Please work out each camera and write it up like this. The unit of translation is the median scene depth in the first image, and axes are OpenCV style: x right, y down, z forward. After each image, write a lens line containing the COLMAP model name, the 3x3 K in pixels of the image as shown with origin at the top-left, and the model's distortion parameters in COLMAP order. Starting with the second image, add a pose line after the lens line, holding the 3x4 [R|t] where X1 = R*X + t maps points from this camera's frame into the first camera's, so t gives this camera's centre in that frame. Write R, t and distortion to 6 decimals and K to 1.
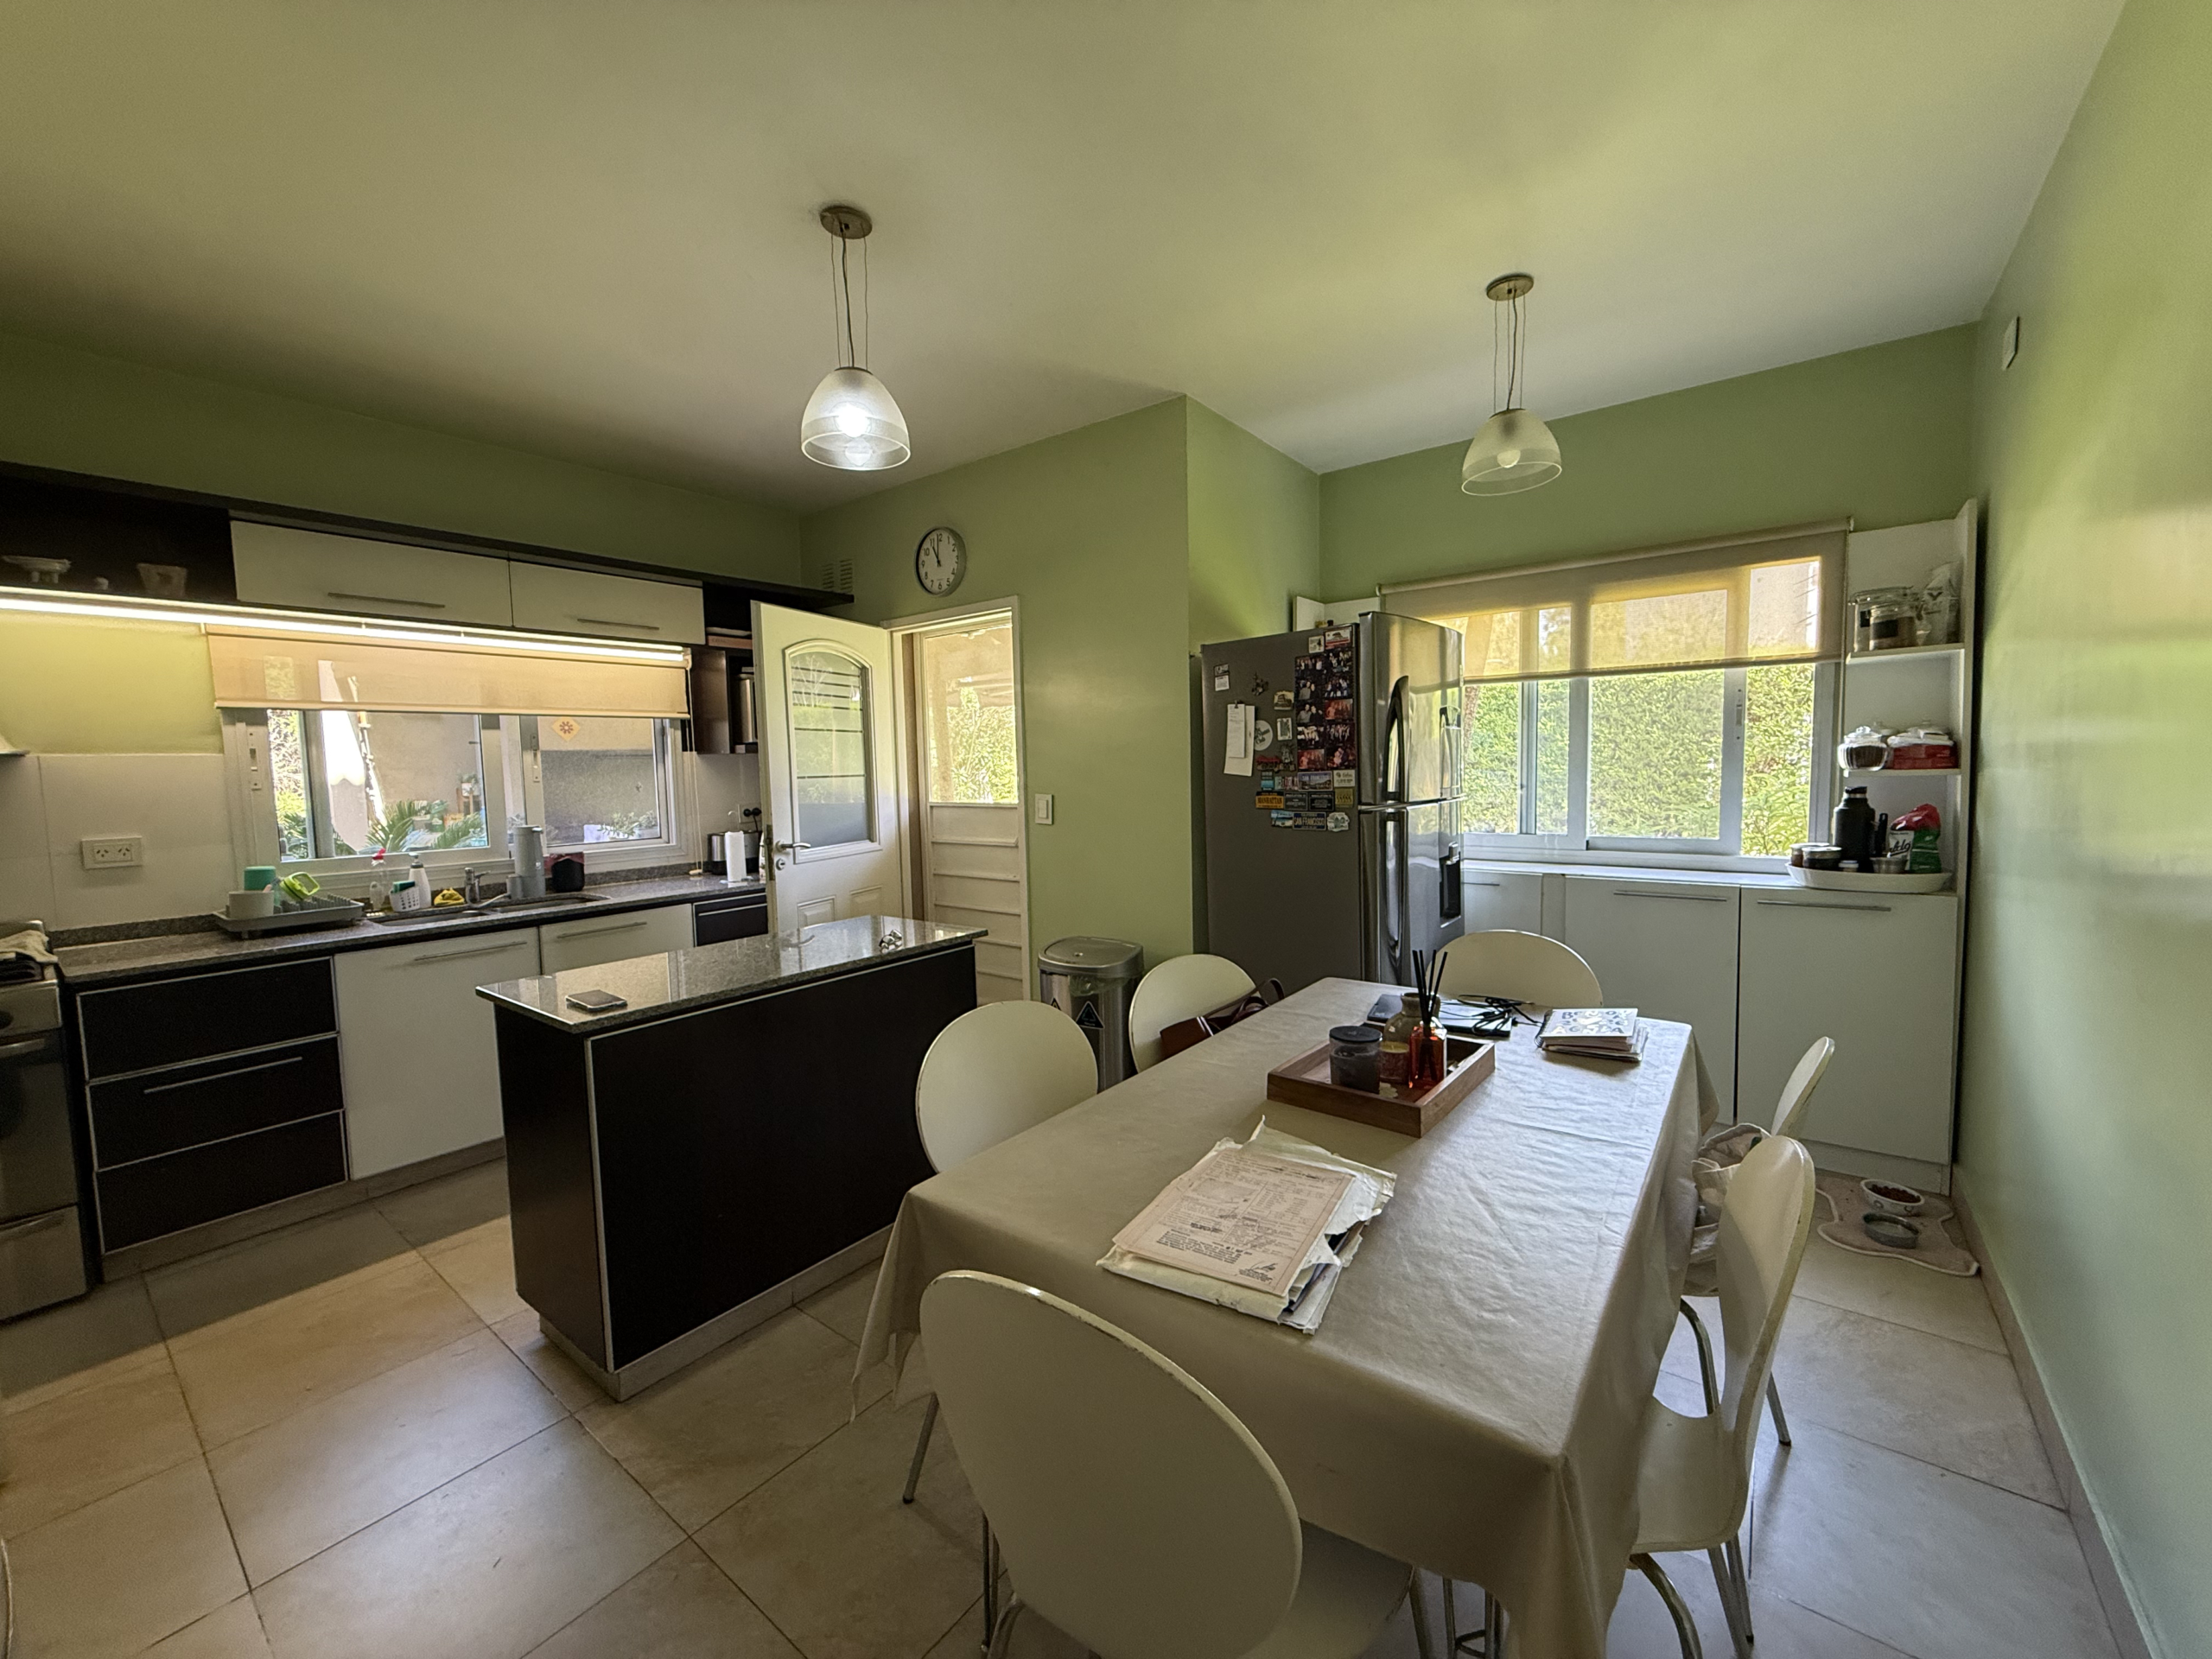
lens RADIAL K [[883.4, 0, 1095.2], [0, 883.4, 832.7], [0, 0, 1]] dist [0.000462, 0.000921]
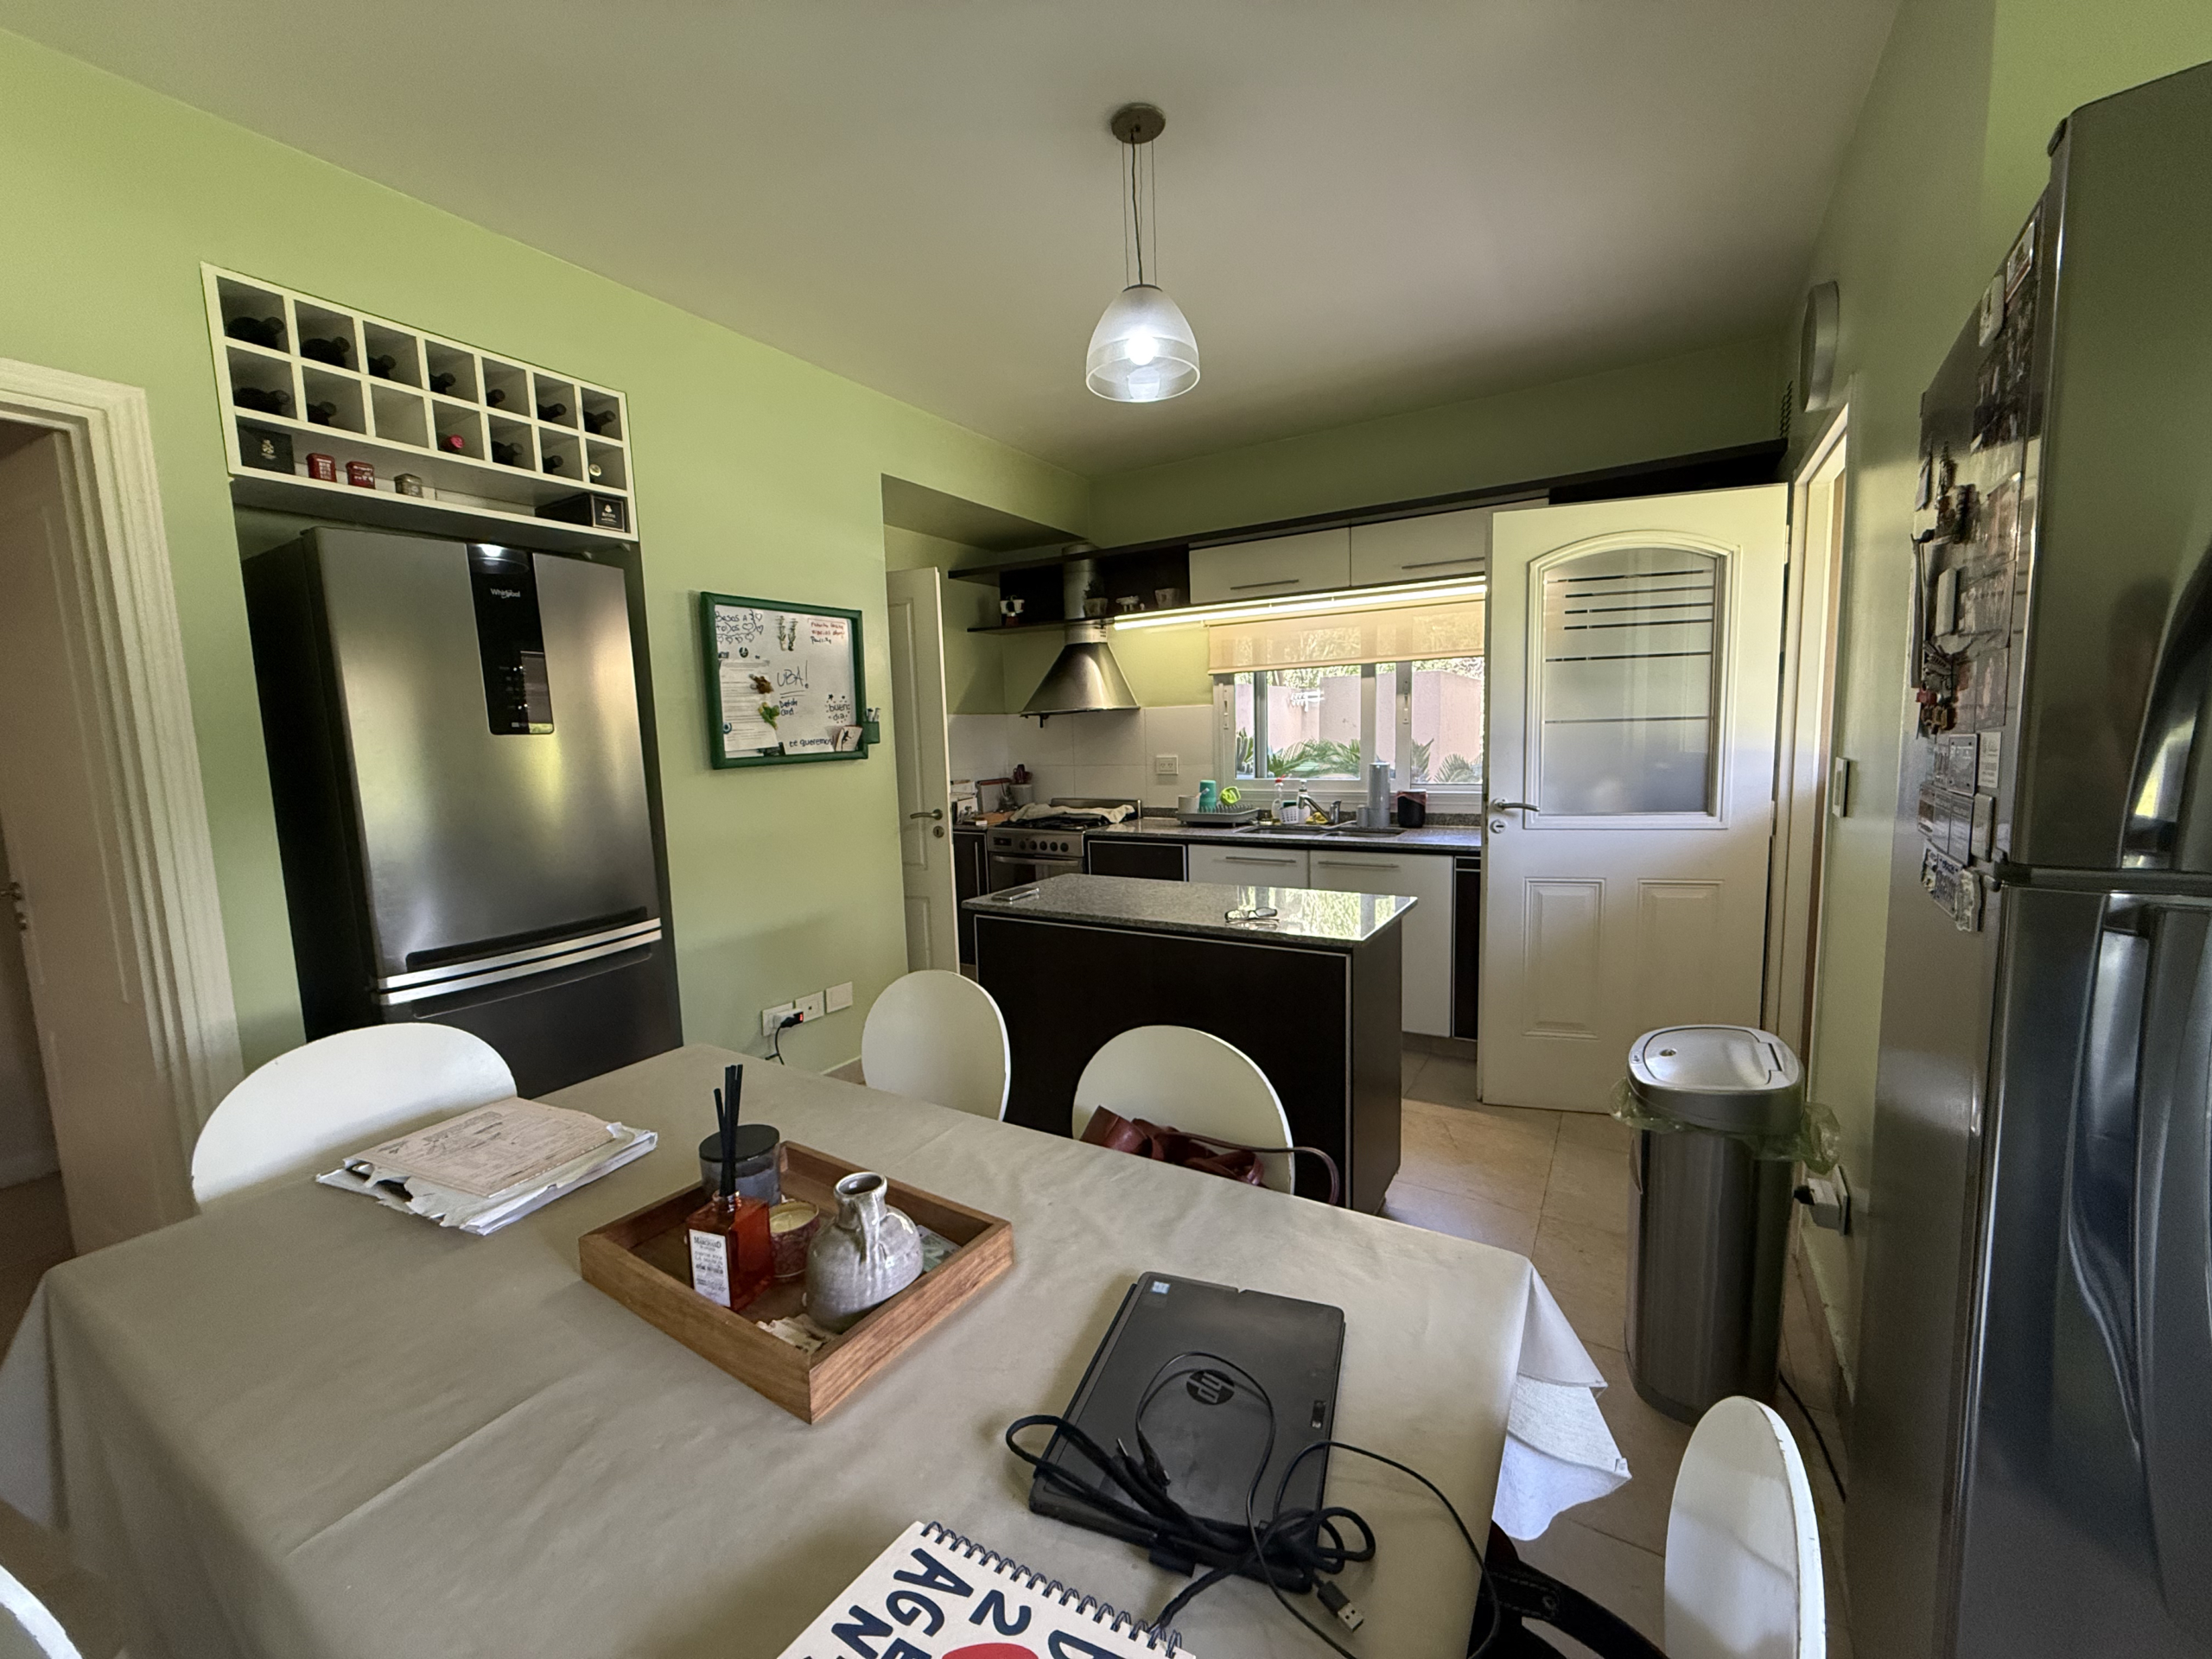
lens RADIAL K [[883.4, 0, 1100.1], [0, 883.4, 823.8], [0, 0, 1]] dist [0.000462, 0.000921]
pose [[0.118096, 0.124361, -0.985184, 0.499640], [-0.050703, 0.991588, 0.119091, -0.055728], [0.991707, 0.035887, 0.123408, 0.610516]]
